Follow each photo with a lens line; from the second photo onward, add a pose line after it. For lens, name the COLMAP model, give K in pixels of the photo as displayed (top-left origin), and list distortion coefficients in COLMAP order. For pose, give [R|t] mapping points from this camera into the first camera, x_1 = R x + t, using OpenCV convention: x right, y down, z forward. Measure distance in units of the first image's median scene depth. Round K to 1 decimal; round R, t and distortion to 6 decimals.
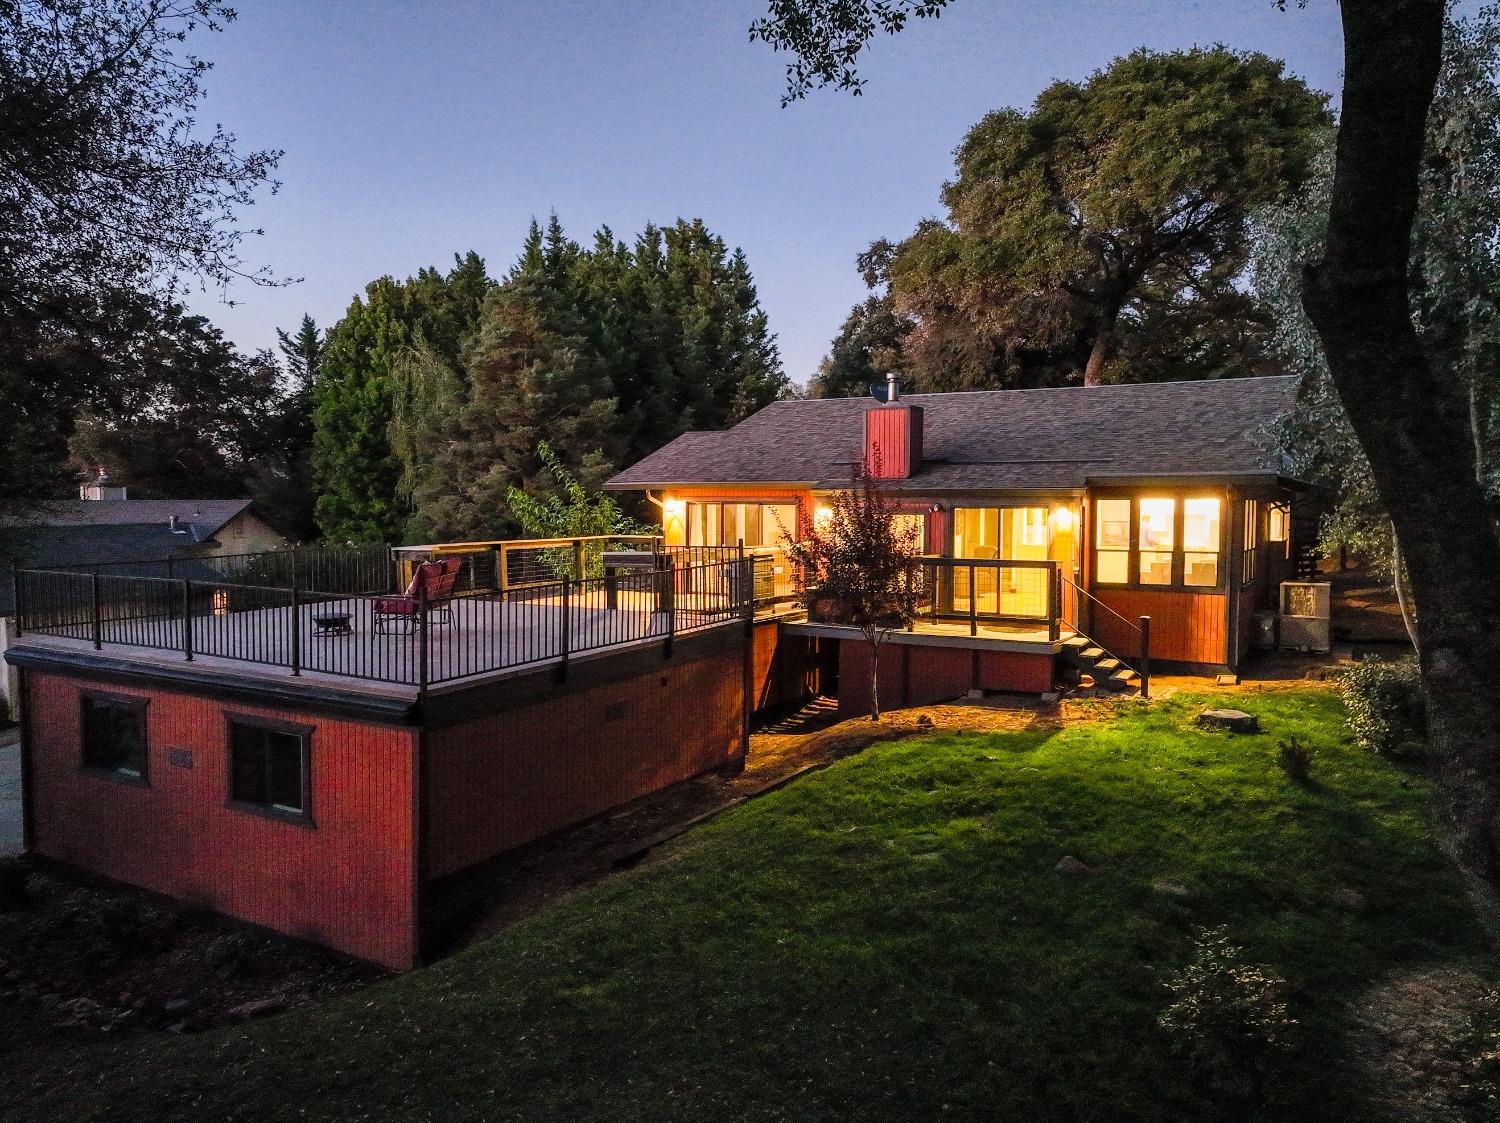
lens RADIAL K [[1056.6, 0, 750.0], [0, 1056.6, 561.5], [0, 0, 1]] dist [0.000857, 0.007197]
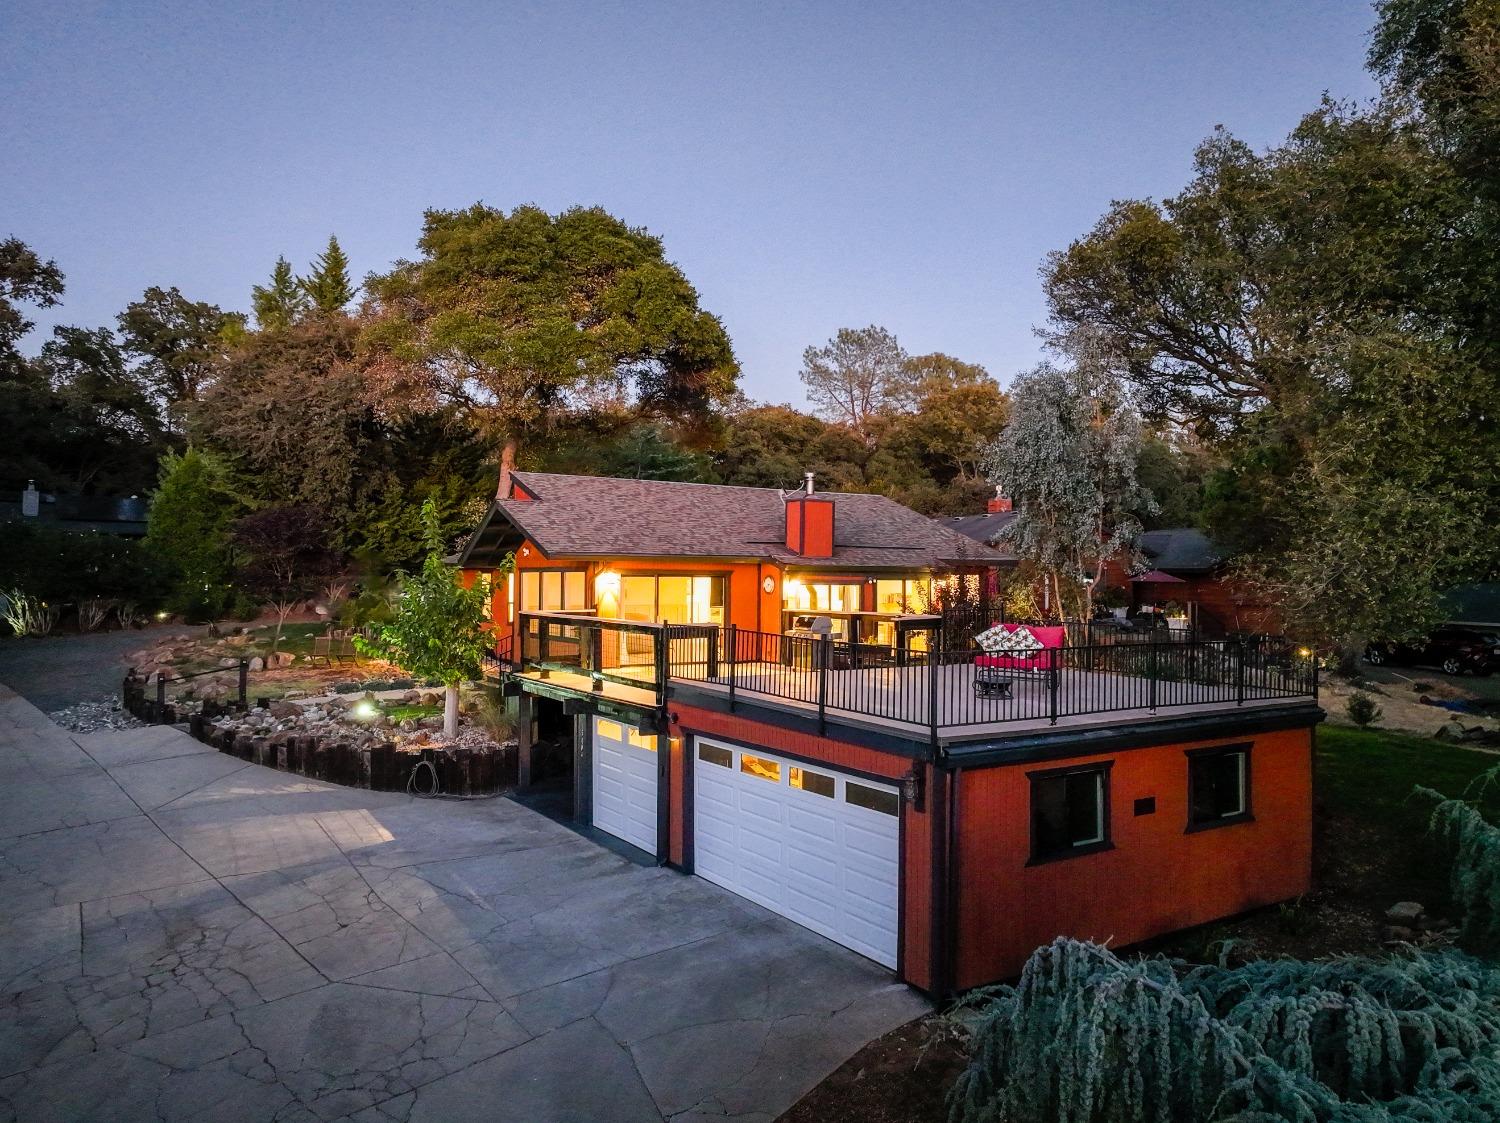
lens RADIAL K [[1053.9, 0, 750.0], [0, 1053.9, 561.5], [0, 0, 1]] dist [0.003738, 0.008338]
pose [[0.449624, 0.015950, 0.893076, -0.596763], [0.046236, 0.998085, -0.041103, -0.014685], [-0.892021, 0.059773, 0.448025, 0.299165]]
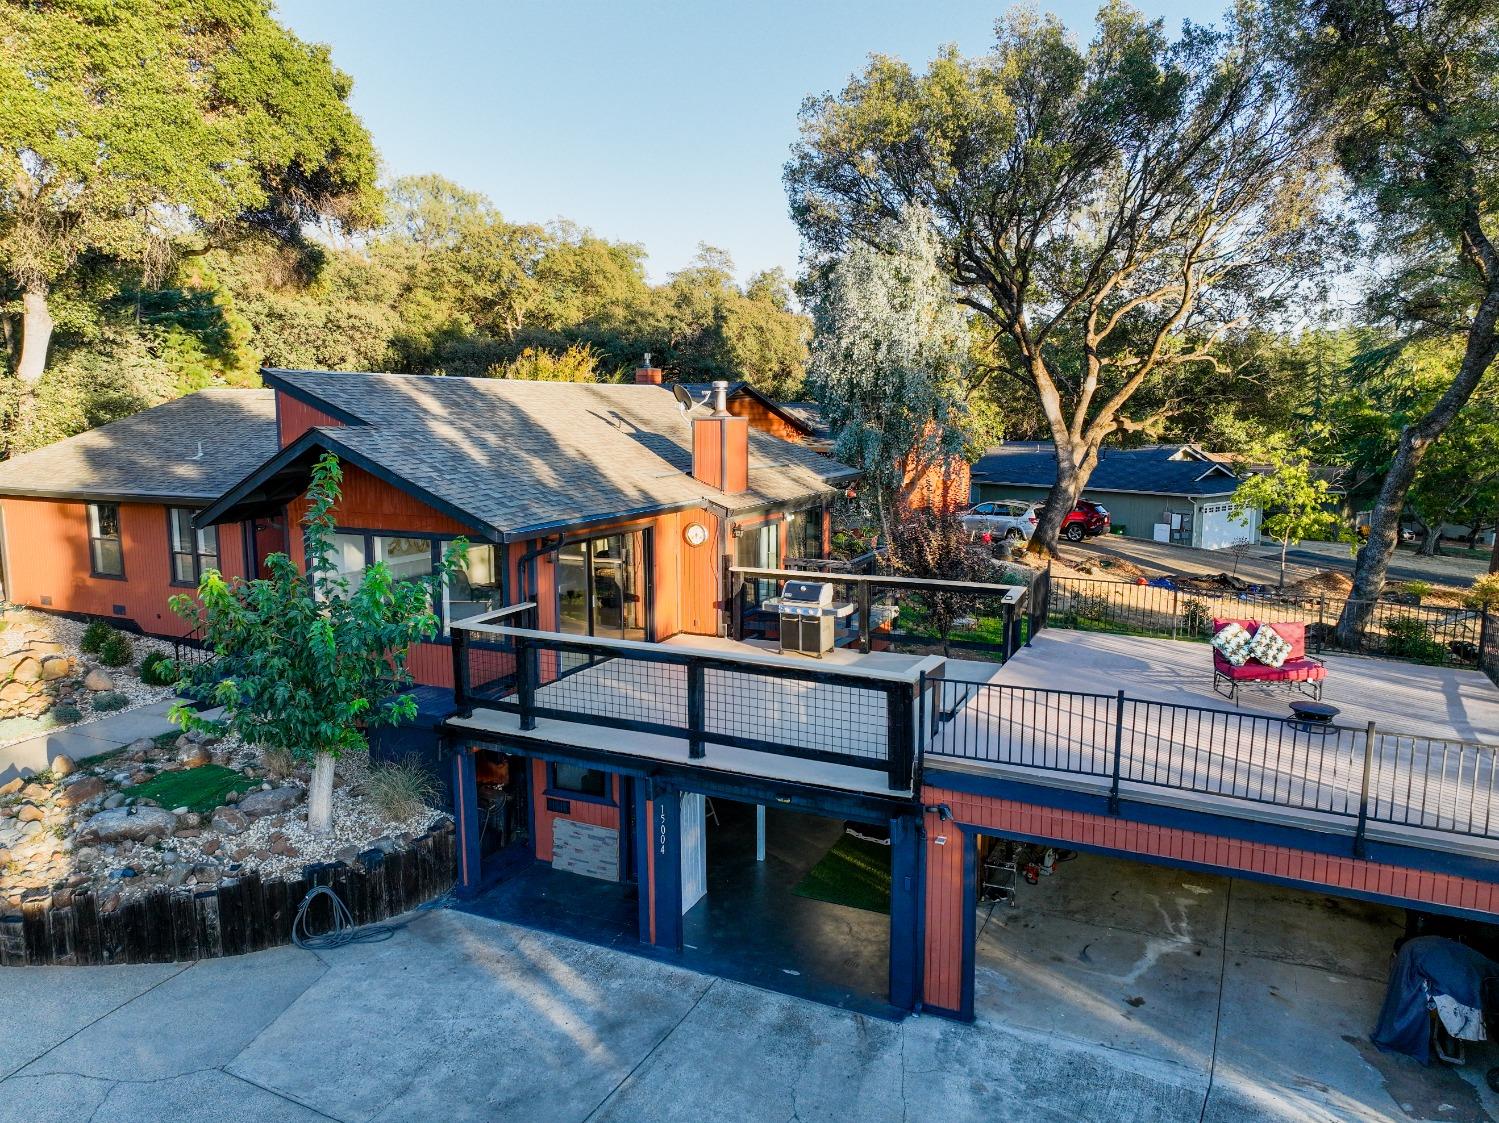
lens RADIAL K [[1051.9, 0, 749.5], [0, 1051.9, 561.5], [0, 0, 1]] dist [-0.005124, 0.020784]
pose [[-0.084754, -0.144257, 0.985904, -0.491359], [0.058506, 0.987037, 0.149452, -0.092951], [-0.994683, 0.070348, -0.075215, 0.622294]]
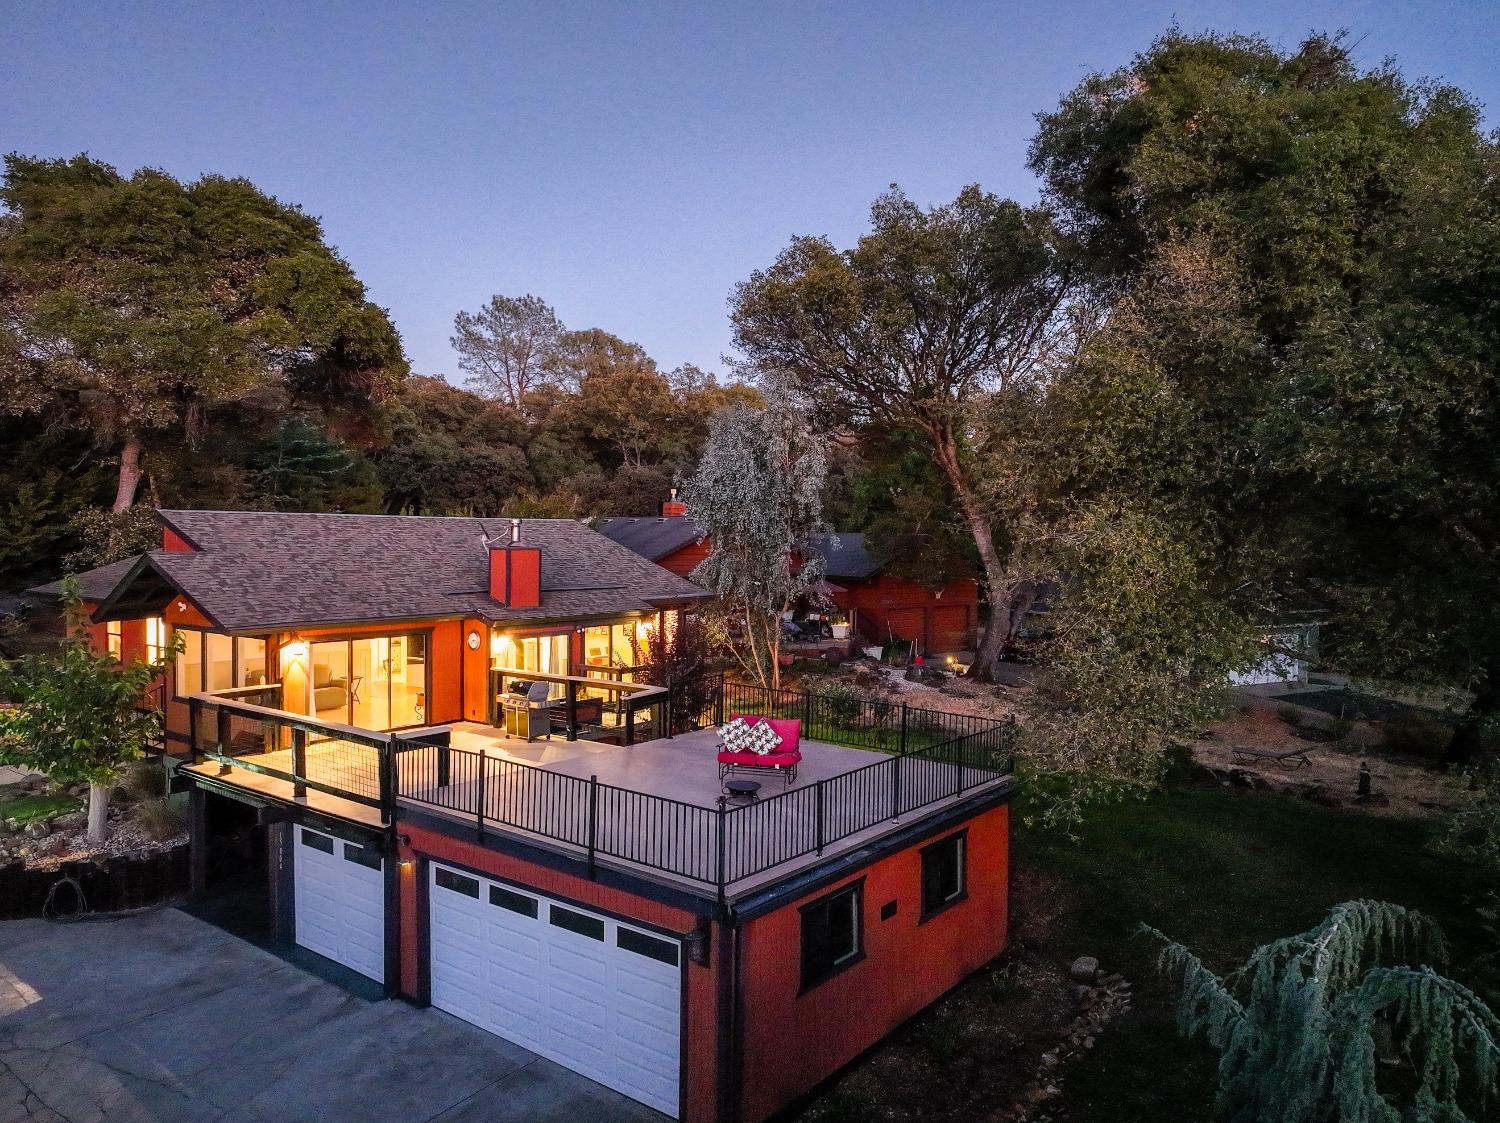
lens RADIAL K [[1054.4, 0, 750.0], [0, 1054.4, 561.5], [0, 0, 1]] dist [-0.007637, 0.019898]
pose [[0.130670, -0.024332, 0.991127, -0.598967], [0.051764, 0.998503, 0.017689, -0.080750], [-0.990074, 0.048993, 0.131734, 0.341316]]
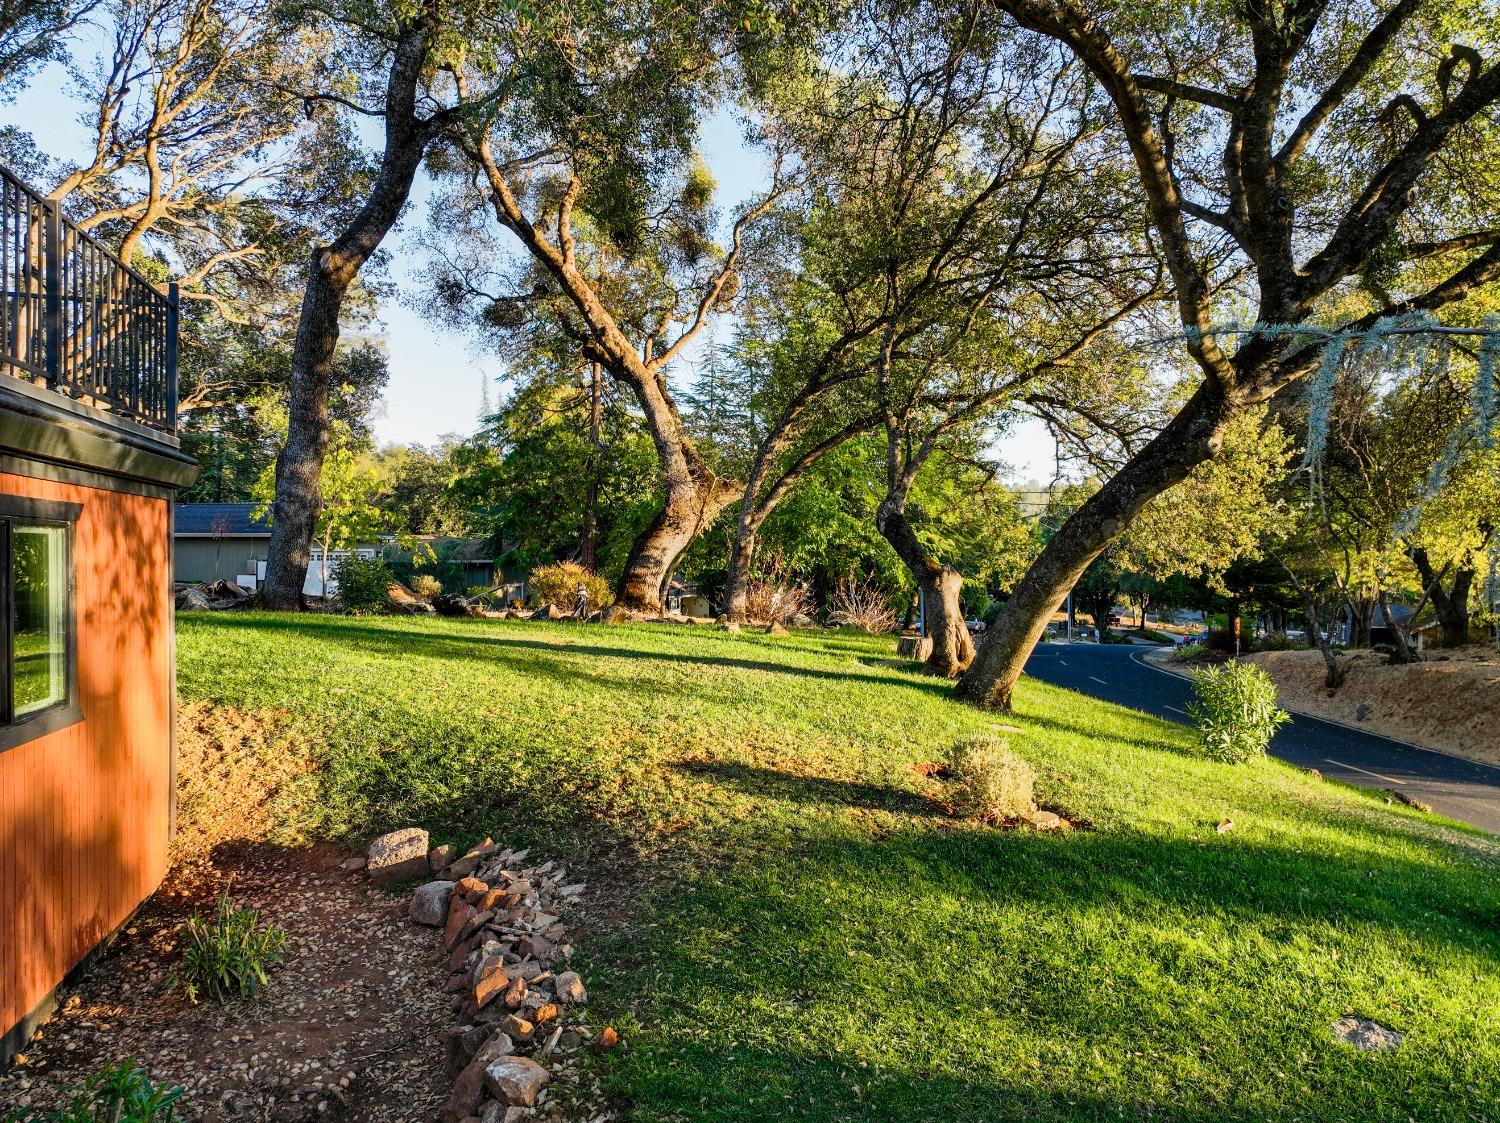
lens RADIAL K [[1050.1, 0, 750.0], [0, 1050.1, 561.5], [0, 0, 1]] dist [0.000008, 0.008492]
pose [[-0.694895, -0.012530, 0.719002, -0.306875], [0.030731, 0.998417, 0.047101, 0.052737], [-0.718455, 0.054826, -0.693410, 0.349618]]
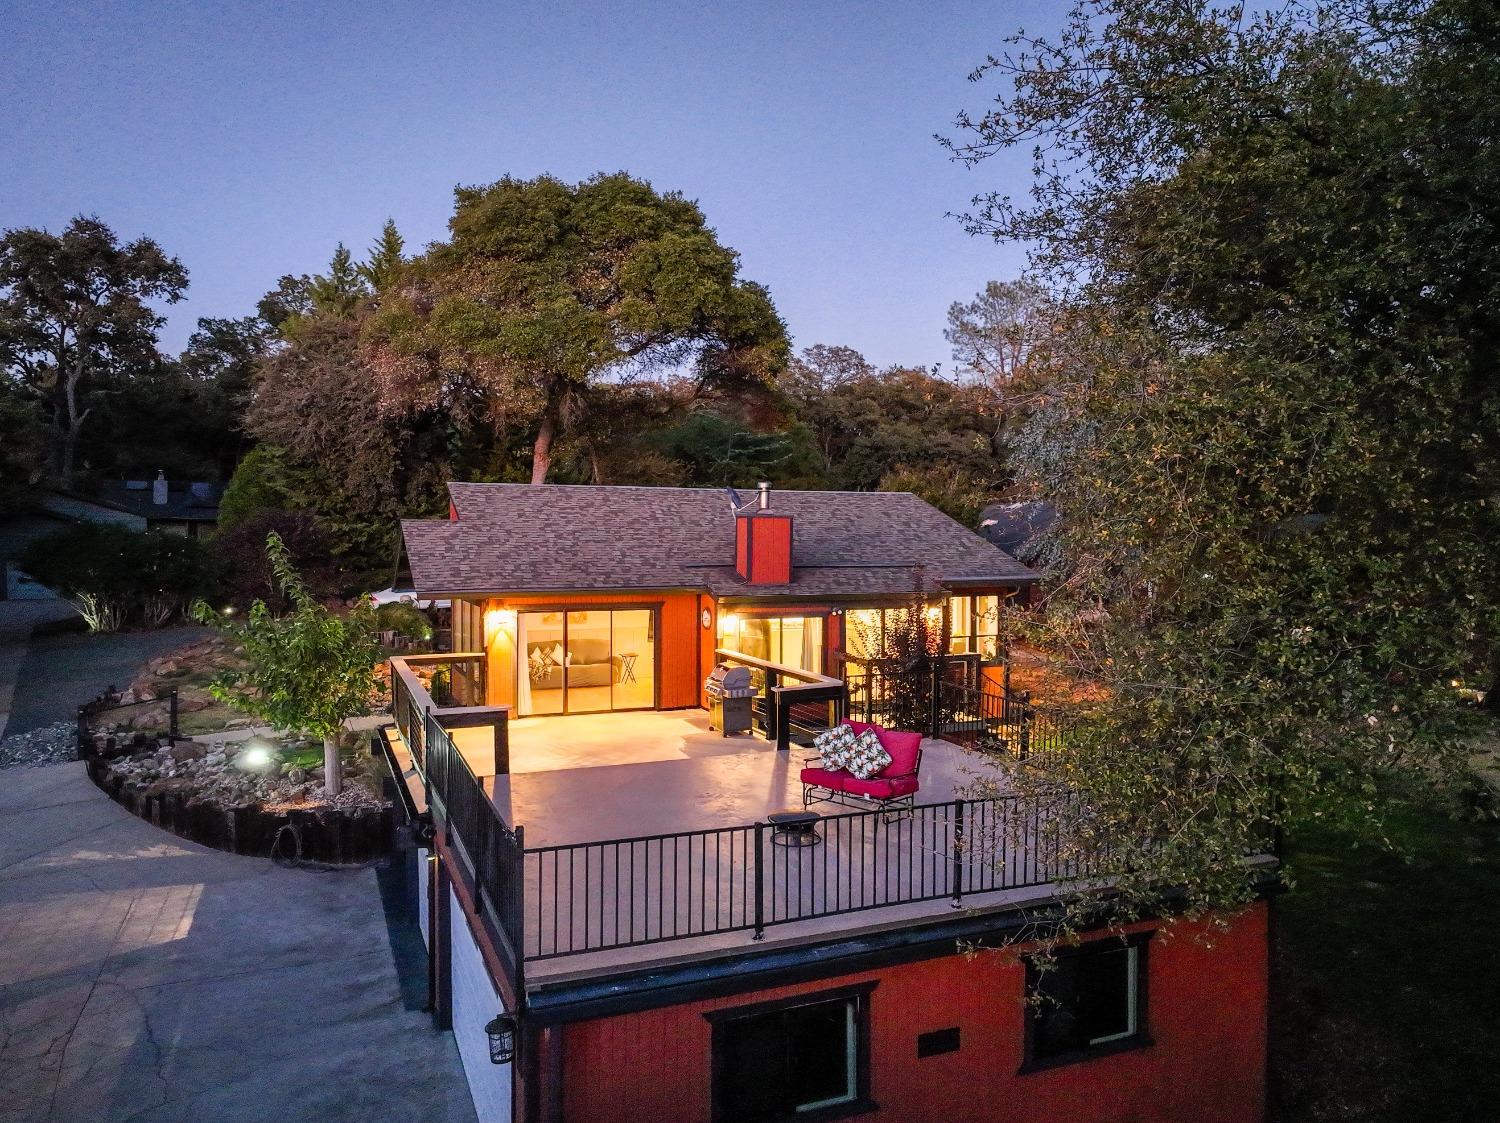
lens RADIAL K [[1056.6, 0, 750.0], [0, 1056.6, 561.5], [0, 0, 1]] dist [0.000857, 0.007197]
pose [[0.600753, -0.019384, 0.799200, -0.421744], [0.045853, 0.998896, -0.010240, -0.052749], [-0.798119, 0.042798, 0.600978, 0.223926]]
